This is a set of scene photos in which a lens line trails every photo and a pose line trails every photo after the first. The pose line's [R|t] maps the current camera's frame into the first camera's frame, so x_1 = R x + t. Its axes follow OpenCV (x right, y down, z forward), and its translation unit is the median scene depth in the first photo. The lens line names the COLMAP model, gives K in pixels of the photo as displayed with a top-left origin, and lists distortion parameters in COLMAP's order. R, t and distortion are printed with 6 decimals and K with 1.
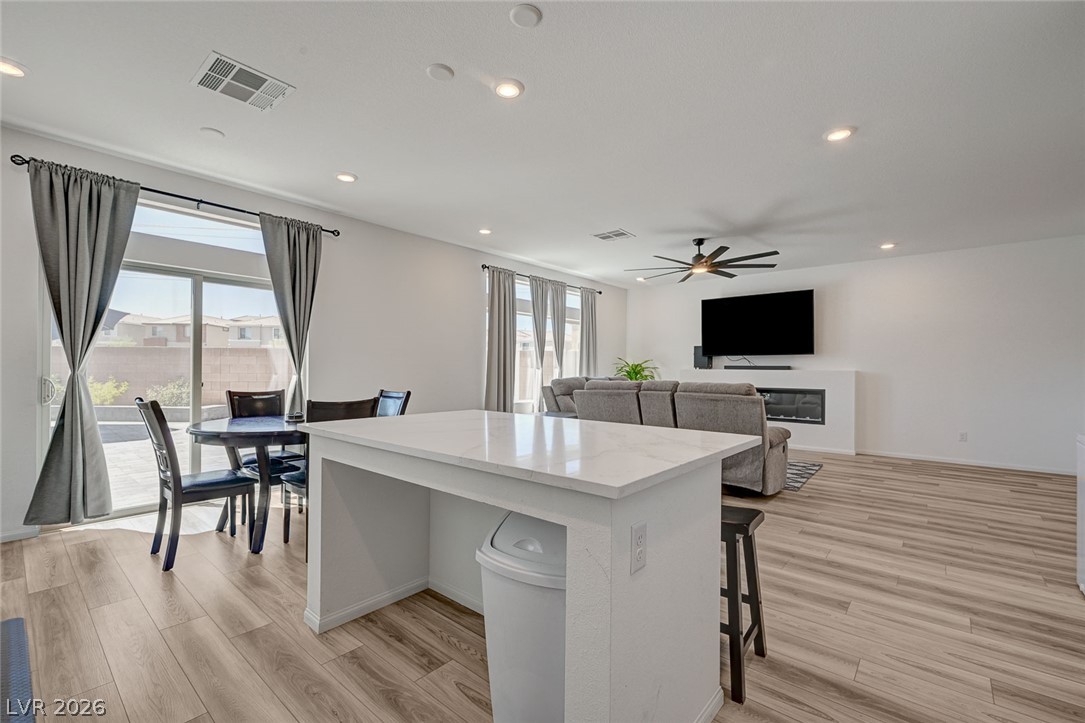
lens RADIAL K [[466.7, 0, 558.5], [0, 466.7, 367.1], [0, 0, 1]] dist [-0.000276, 0.000167]
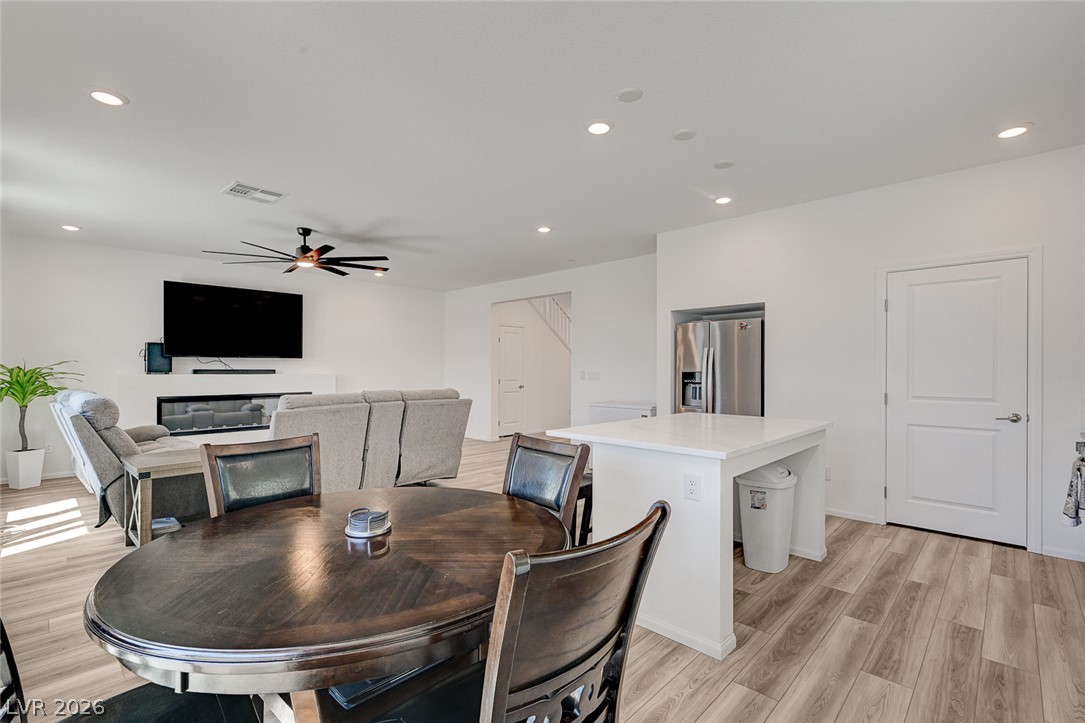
lens RADIAL K [[486.7, 0, 542.5], [0, 486.7, 361.5], [0, 0, 1]] dist [0.000893, 0.000053]
pose [[0.073347, 0.008574, 0.997270, -0.575734], [-0.005164, 0.999953, -0.008218, -0.017430], [-0.997293, -0.004548, 0.073388, 0.478038]]
